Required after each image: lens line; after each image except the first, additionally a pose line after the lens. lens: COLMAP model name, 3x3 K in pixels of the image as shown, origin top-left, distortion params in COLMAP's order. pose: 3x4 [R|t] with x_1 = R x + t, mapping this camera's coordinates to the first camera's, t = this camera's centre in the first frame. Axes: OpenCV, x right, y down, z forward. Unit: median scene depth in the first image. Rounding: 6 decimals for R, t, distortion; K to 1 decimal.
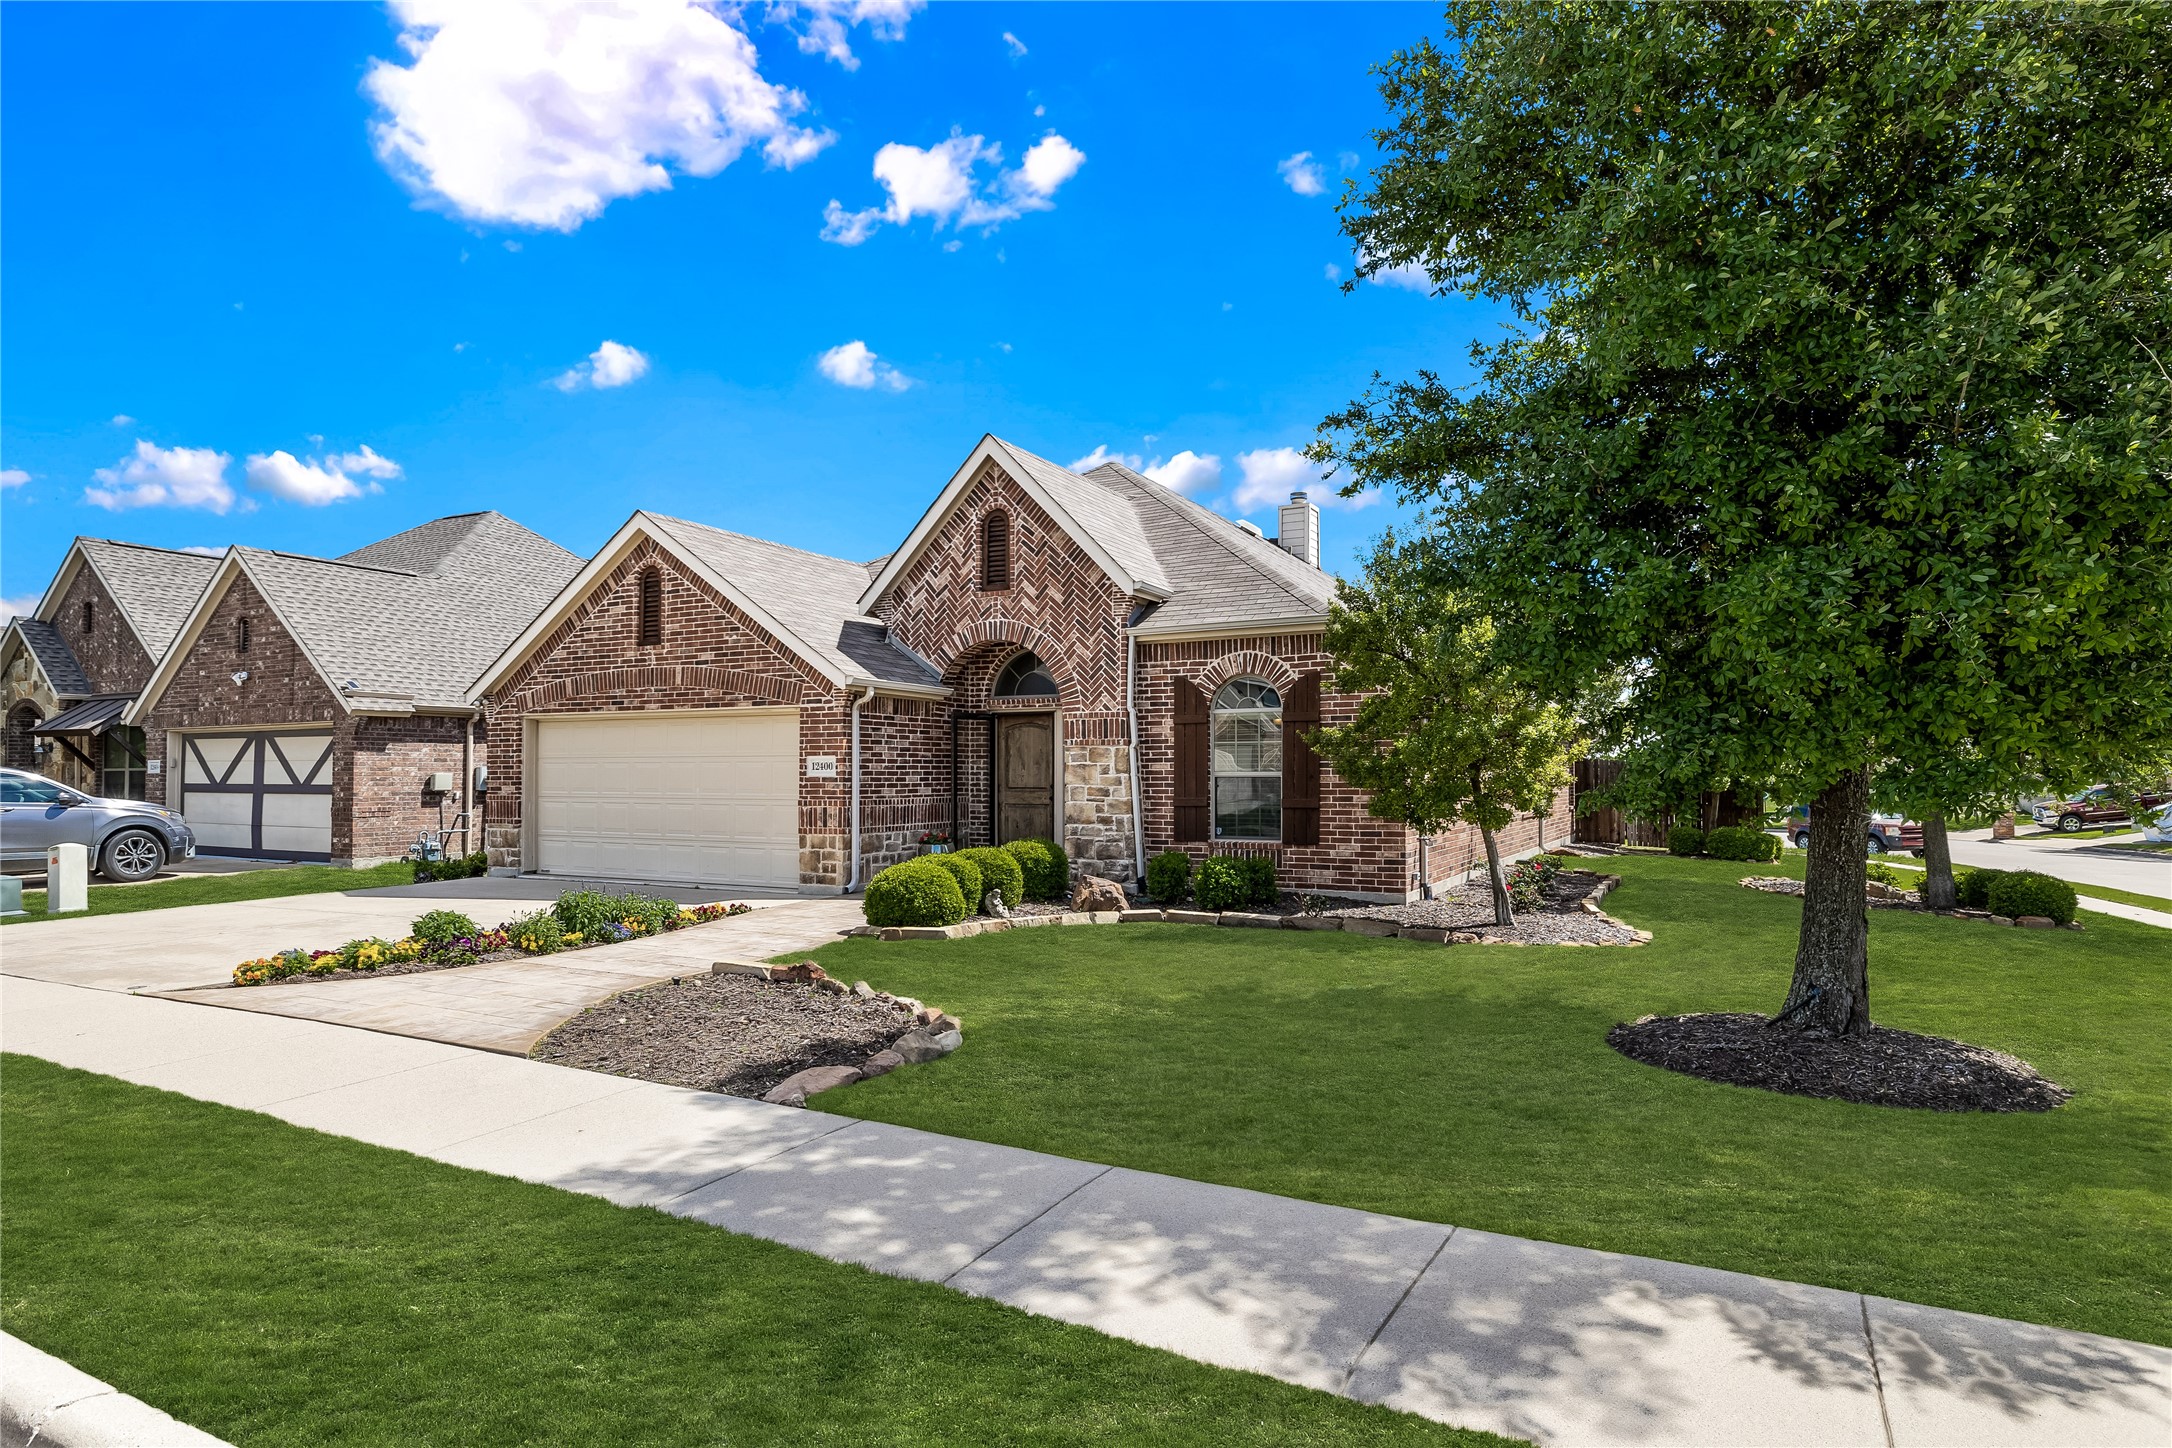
lens RADIAL K [[1231.7, 0, 1096.3], [0, 1231.7, 758.7], [0, 0, 1]] dist [0.004327, -0.005907]
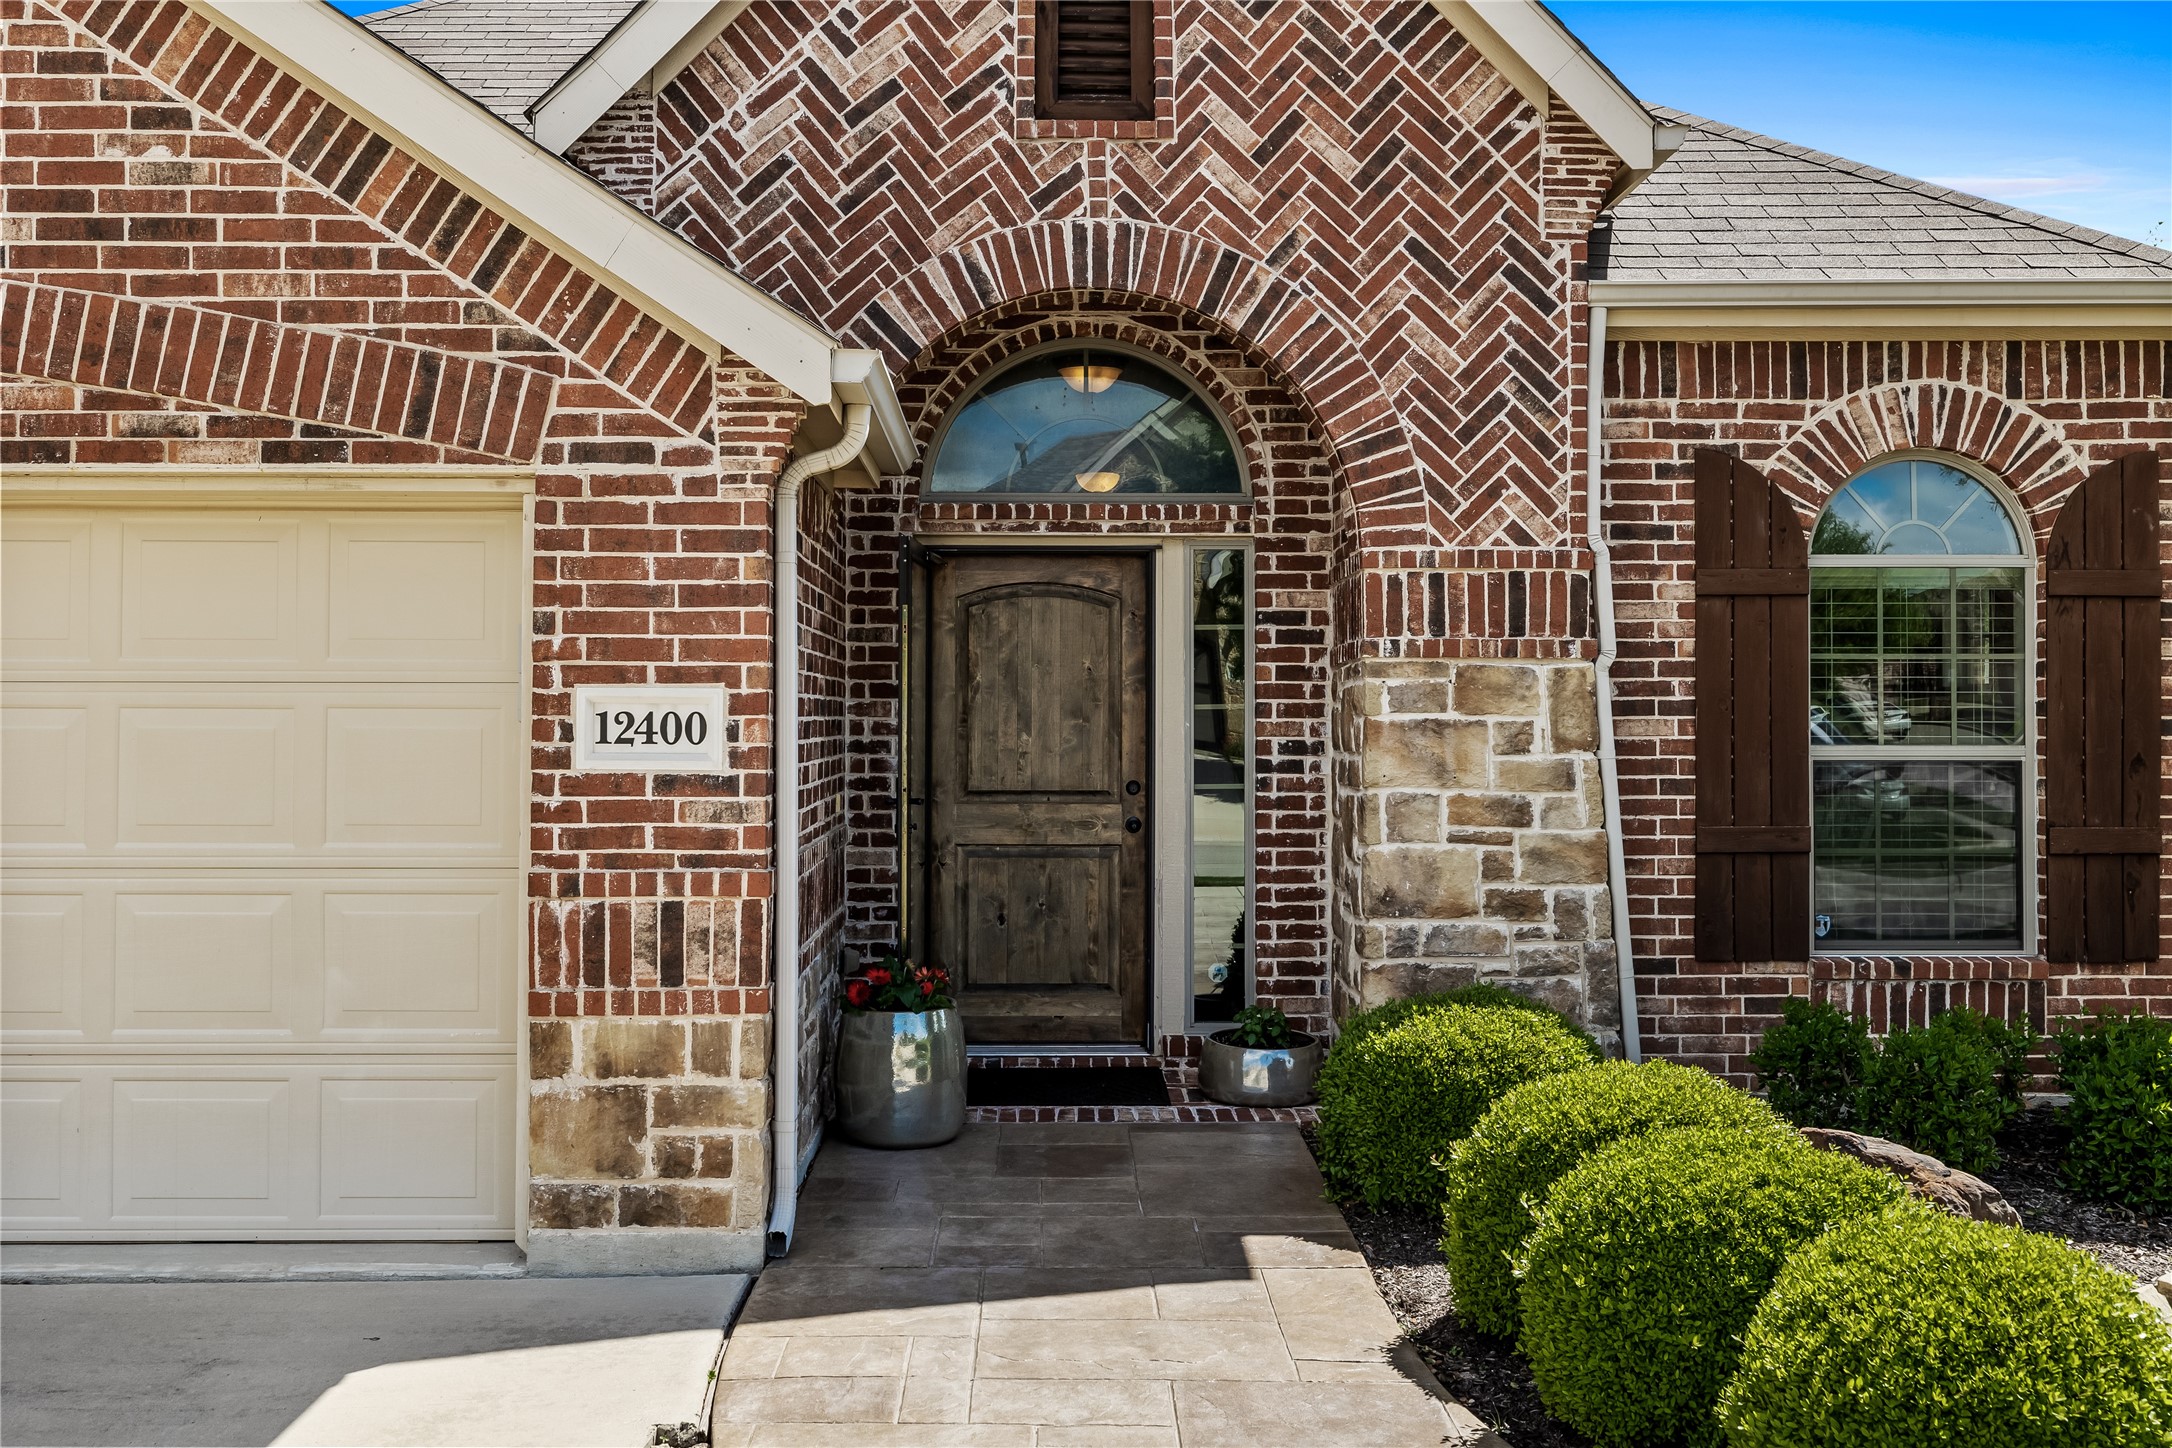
lens RADIAL K [[2100.1, 0, 1080.8], [0, 2100.1, 709.1], [0, 0, 1]] dist [0.005305, 0.000000]
pose [[0.877473, 0.004412, 0.479605, -0.327784], [-0.008293, 0.999948, 0.005975, -0.000594], [-0.479554, -0.009220, 0.877464, 0.577783]]
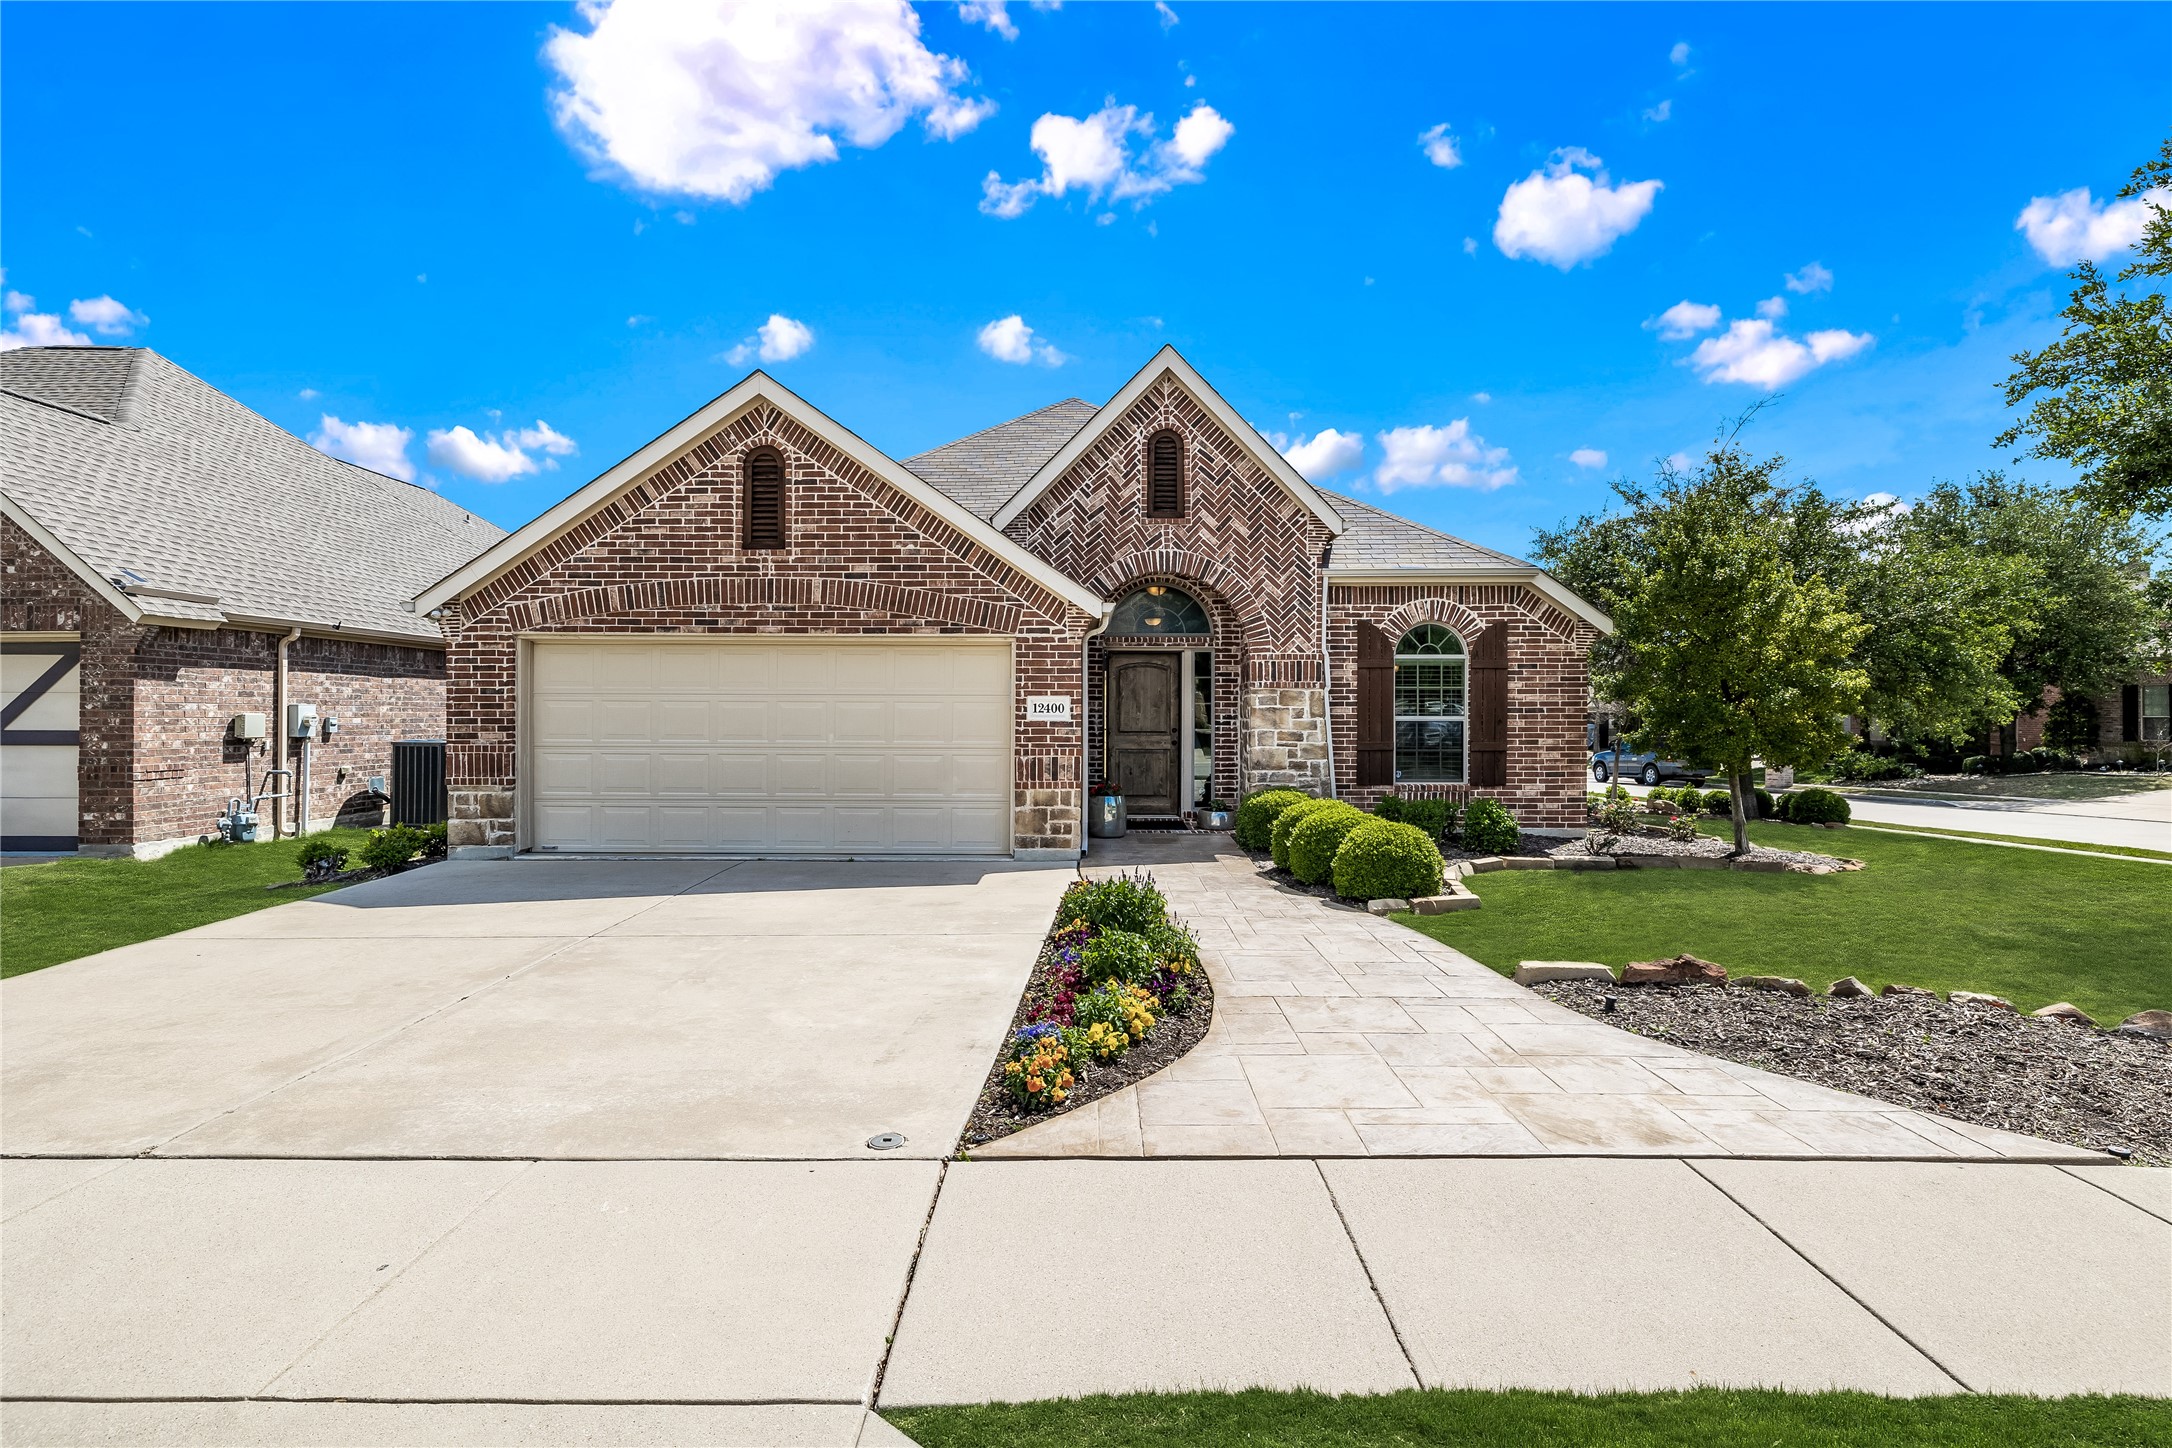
lens RADIAL K [[1052.2, 0, 1094.1], [0, 1052.2, 723.9], [0, 0, 1]] dist [-0.001654, 0.001121]
pose [[0.885360, -0.000770, 0.464906, -0.504379], [-0.009466, 0.999761, 0.019683, 0.002341], [-0.464811, -0.021827, 0.885141, 0.333202]]
